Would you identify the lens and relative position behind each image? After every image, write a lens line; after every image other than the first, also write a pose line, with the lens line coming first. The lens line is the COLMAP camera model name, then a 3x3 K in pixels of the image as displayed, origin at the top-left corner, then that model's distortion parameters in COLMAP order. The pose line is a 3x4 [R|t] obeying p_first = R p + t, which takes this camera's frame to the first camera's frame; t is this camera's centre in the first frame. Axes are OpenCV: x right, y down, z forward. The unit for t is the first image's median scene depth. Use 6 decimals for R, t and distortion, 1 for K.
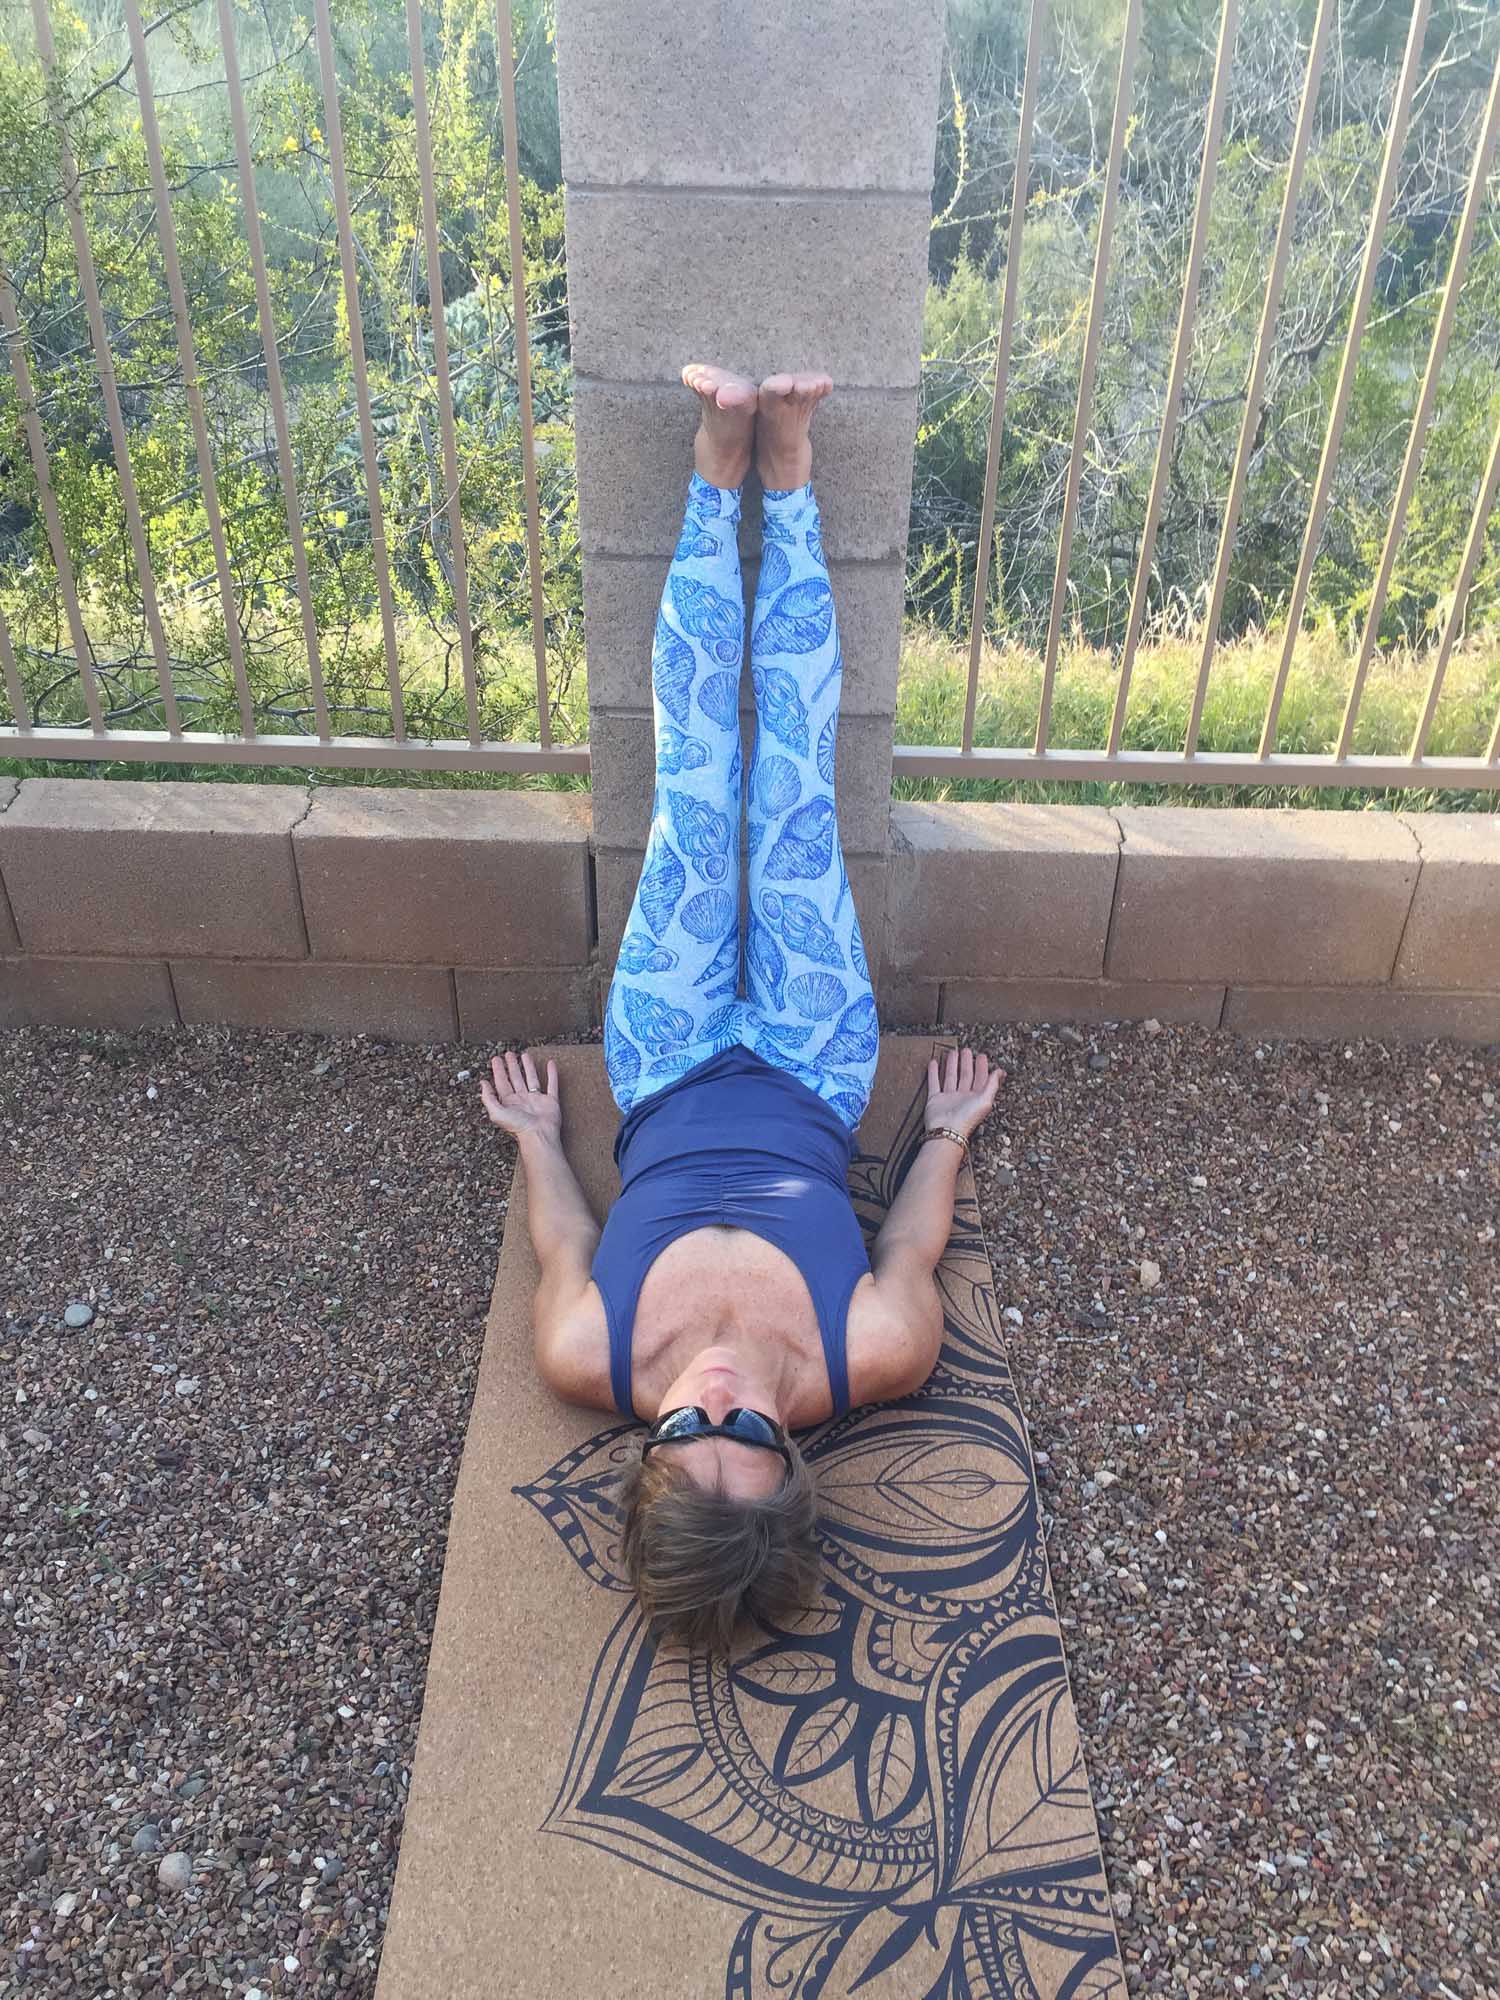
lens RADIAL K [[1692.3, 0, 750.0], [0, 1692.3, 1000.0], [0, 0, 1]] dist [0.077370, -0.108864]
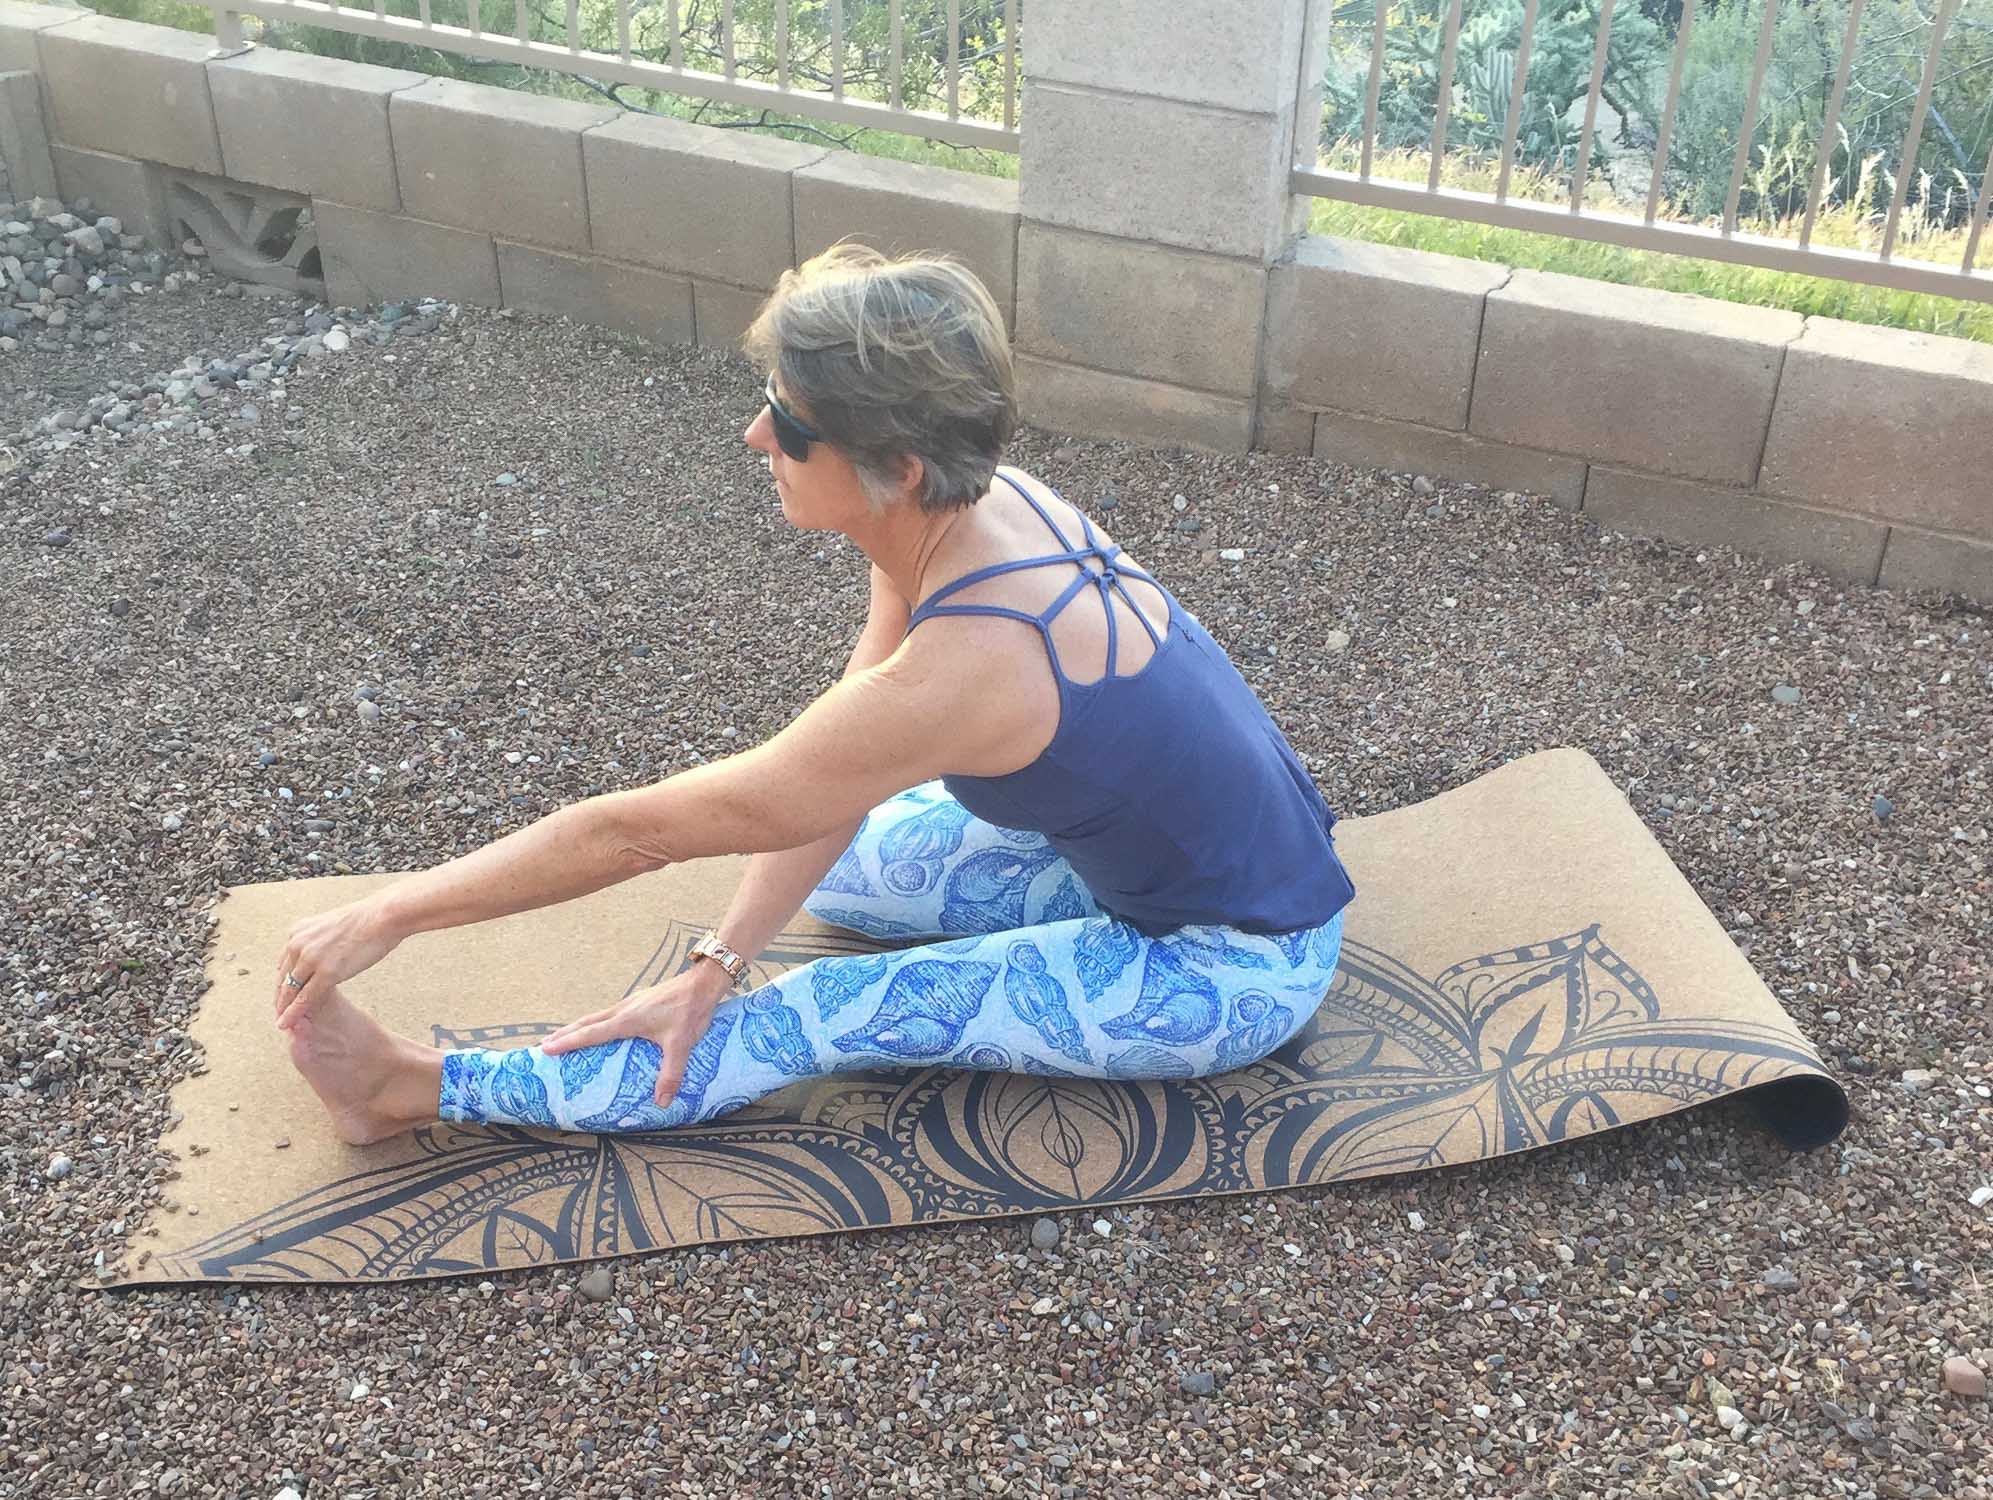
lens RADIAL K [[2149.3, 0, 986.9], [0, 2149.3, 829.1], [0, 0, 1]] dist [0.080156, -0.098572]
pose [[0.895431, 0.243860, -0.372472, 0.508322], [-0.251382, 0.967451, 0.029068, 0.259086], [0.367437, 0.067605, 0.927588, -0.293999]]
